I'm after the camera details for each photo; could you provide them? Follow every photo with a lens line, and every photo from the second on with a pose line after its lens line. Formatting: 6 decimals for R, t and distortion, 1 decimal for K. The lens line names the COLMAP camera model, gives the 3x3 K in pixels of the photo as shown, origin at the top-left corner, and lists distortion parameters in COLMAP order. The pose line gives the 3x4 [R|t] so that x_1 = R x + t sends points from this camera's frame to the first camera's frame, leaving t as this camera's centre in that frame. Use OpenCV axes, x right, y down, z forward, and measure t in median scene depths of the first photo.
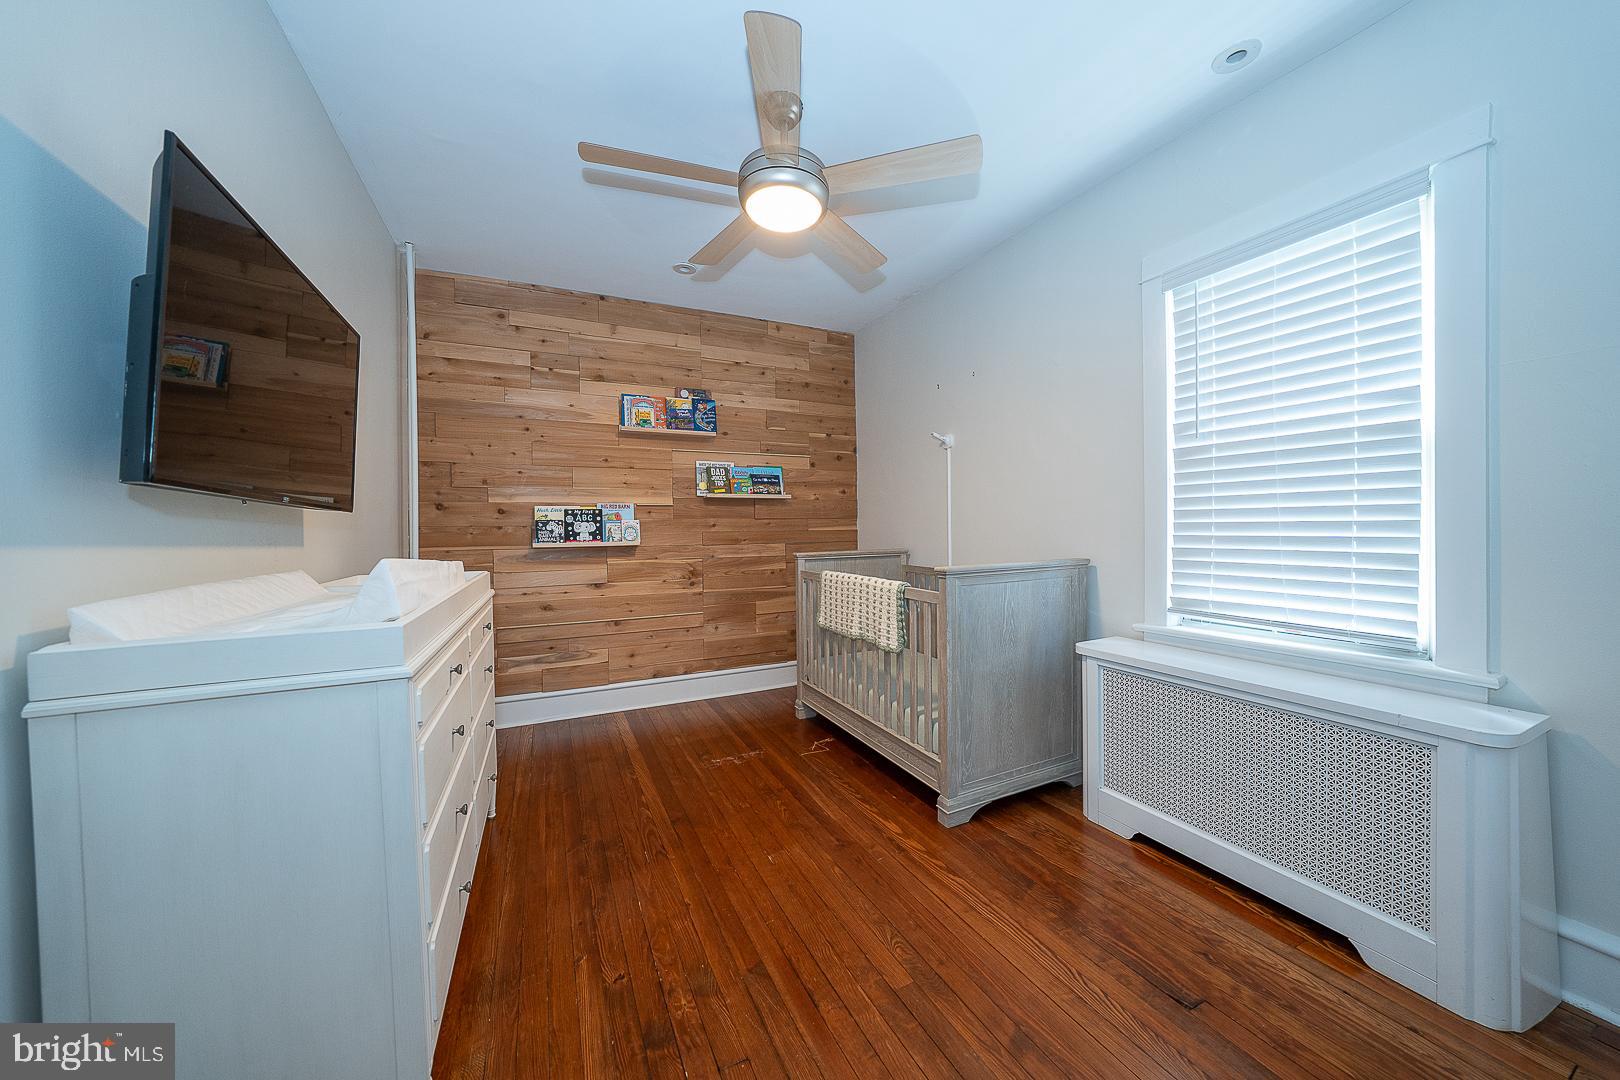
lens RADIAL K [[554.4, 0, 810.4], [0, 554.4, 533.7], [0, 0, 1]] dist [-0.024235, 0.000038]
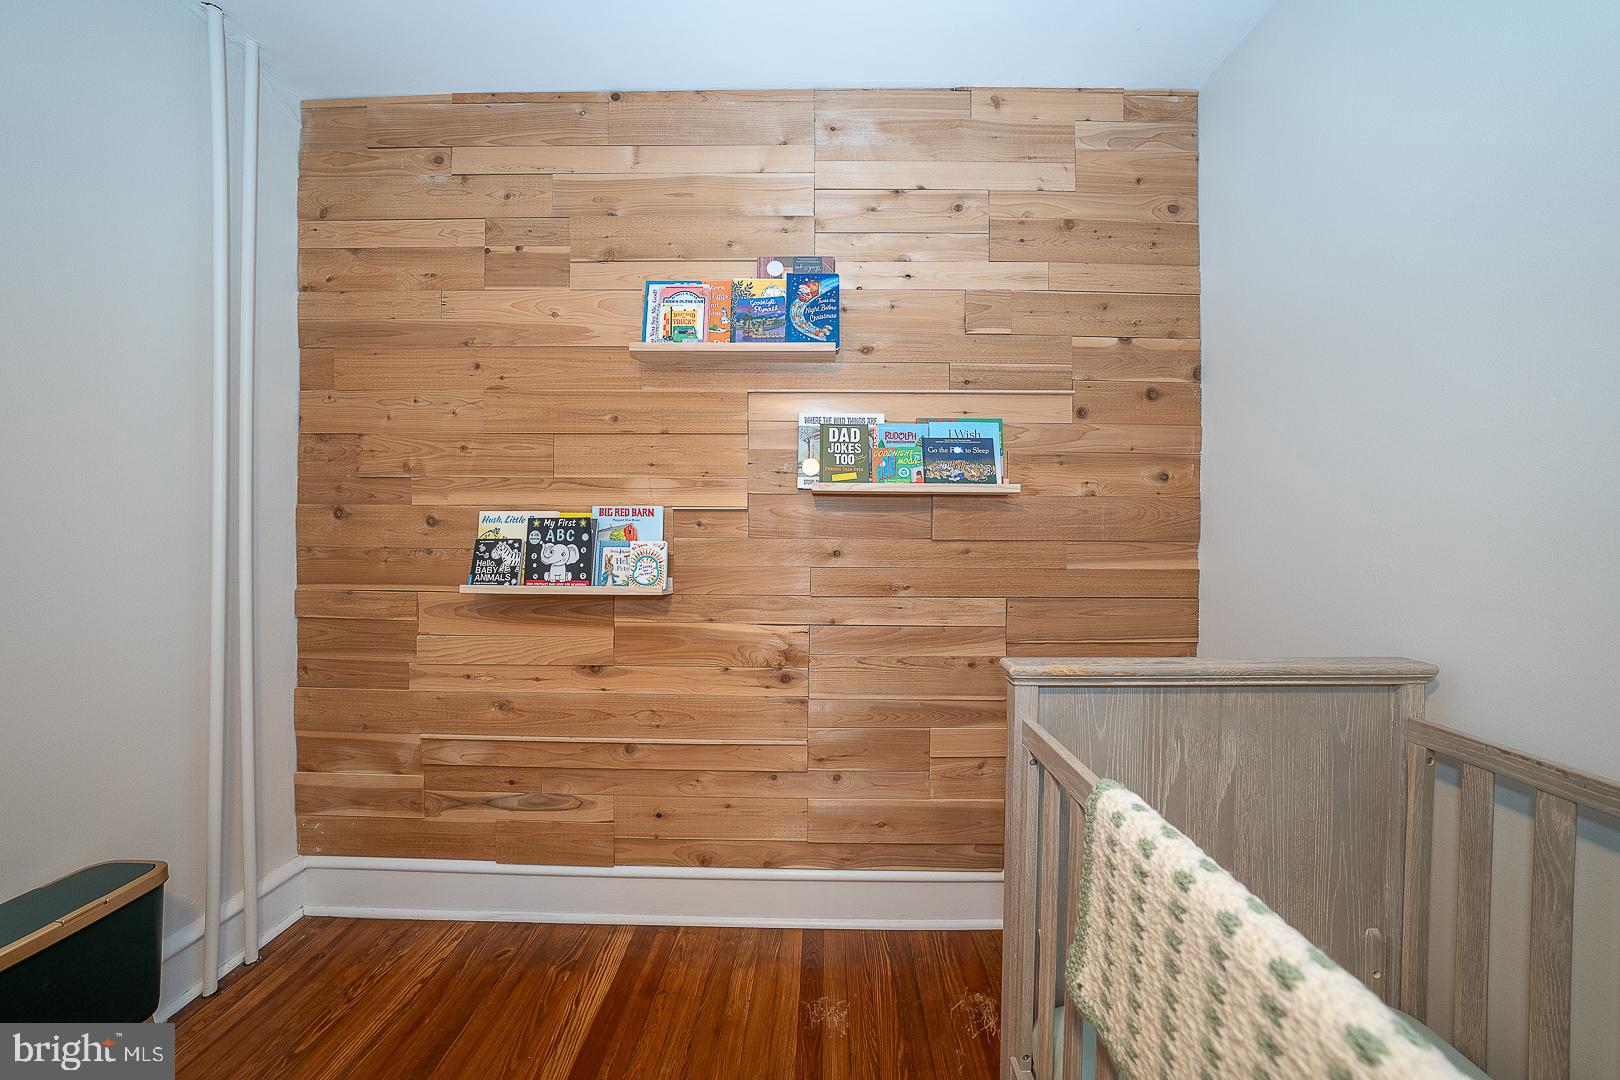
lens RADIAL K [[554.4, 0, 813.5], [0, 554.4, 535.6], [0, 0, 1]] dist [-0.024235, 0.000038]
pose [[0.895917, 0.022451, -0.443654, 0.011236], [-0.021271, 0.999745, 0.007637, -0.034611], [0.443712, 0.002595, 0.896166, 0.614924]]
